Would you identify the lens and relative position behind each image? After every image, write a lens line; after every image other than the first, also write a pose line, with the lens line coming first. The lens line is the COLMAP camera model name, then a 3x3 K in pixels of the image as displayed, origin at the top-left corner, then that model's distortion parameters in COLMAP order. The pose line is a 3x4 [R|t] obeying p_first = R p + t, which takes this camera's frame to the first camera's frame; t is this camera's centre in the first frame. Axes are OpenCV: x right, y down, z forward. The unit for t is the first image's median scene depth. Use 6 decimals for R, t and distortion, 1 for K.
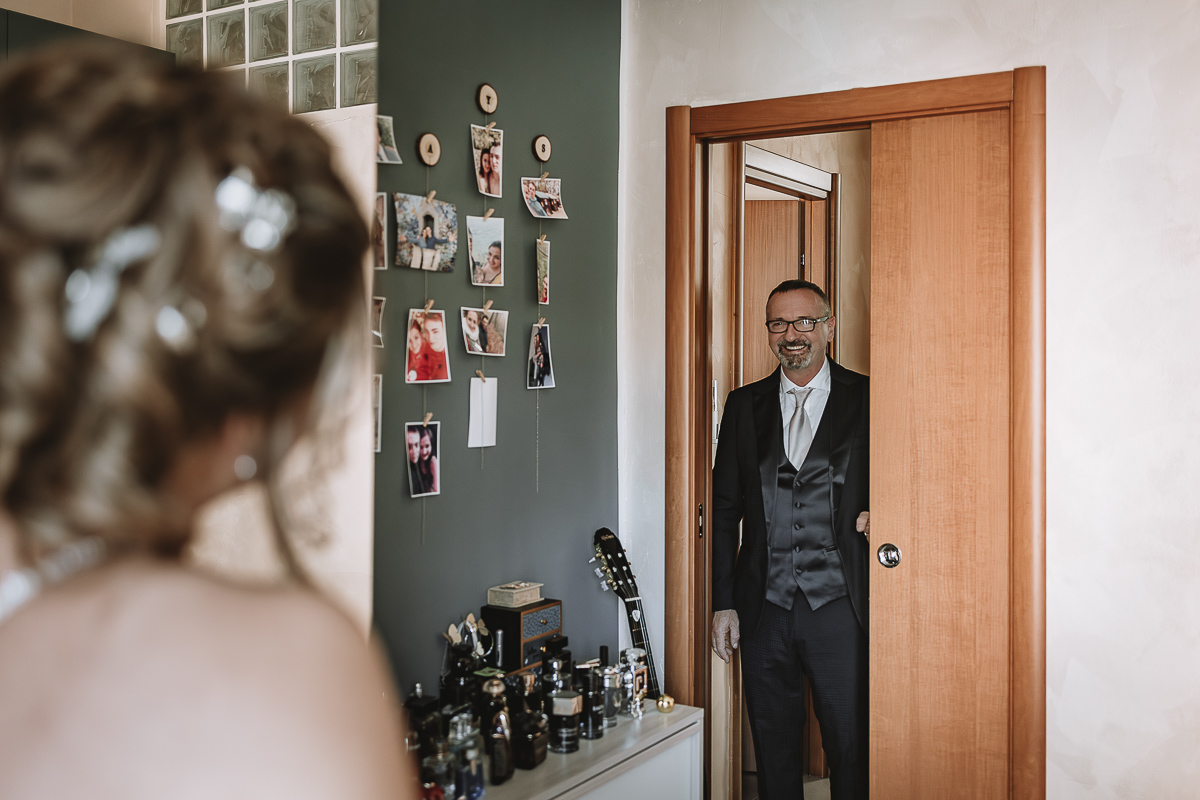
lens RADIAL K [[1176.6, 0, 640.8], [0, 1176.6, 341.3], [0, 0, 1]] dist [-0.004389, 0.000000]
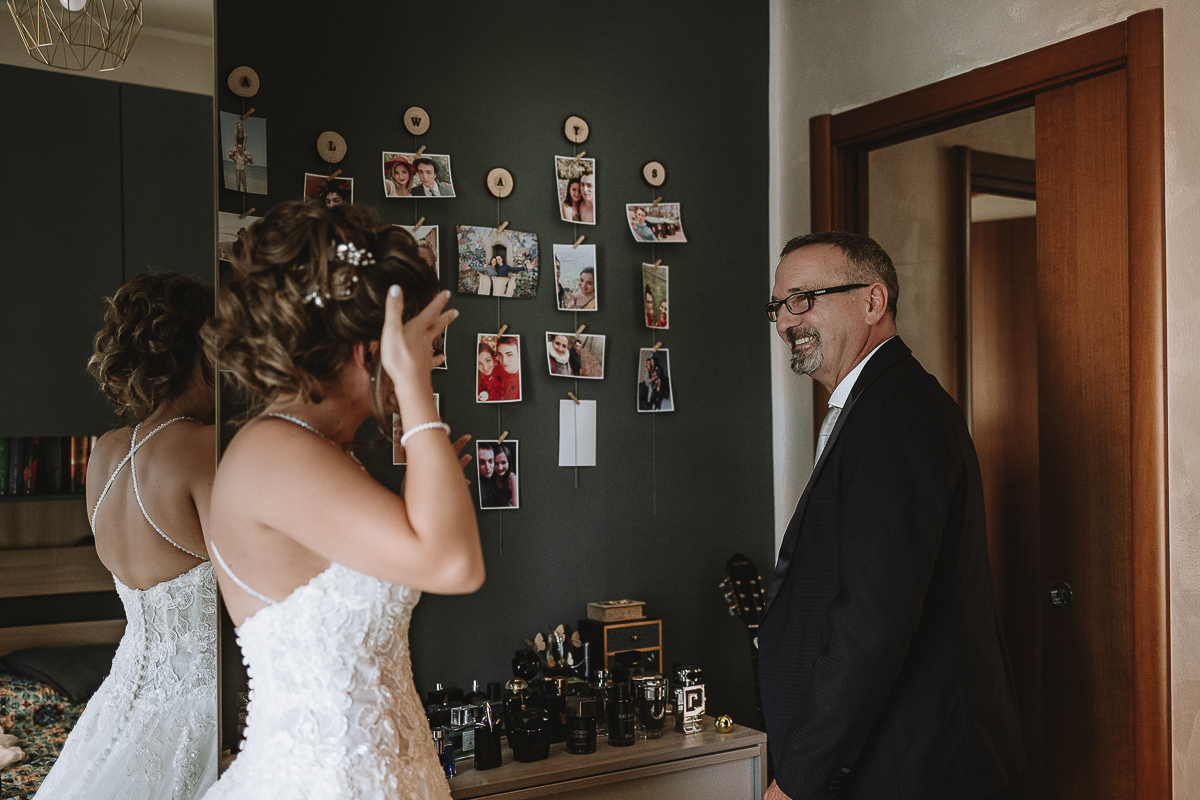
lens RADIAL K [[1176.6, 0, 570.8], [0, 1176.6, 423.0], [0, 0, 1]] dist [-0.004389, 0.000000]
pose [[0.908596, -0.017703, -0.417301, 0.294324], [0.024778, 0.999626, 0.011542, 0.039404], [0.416941, -0.020826, 0.908695, 0.055788]]
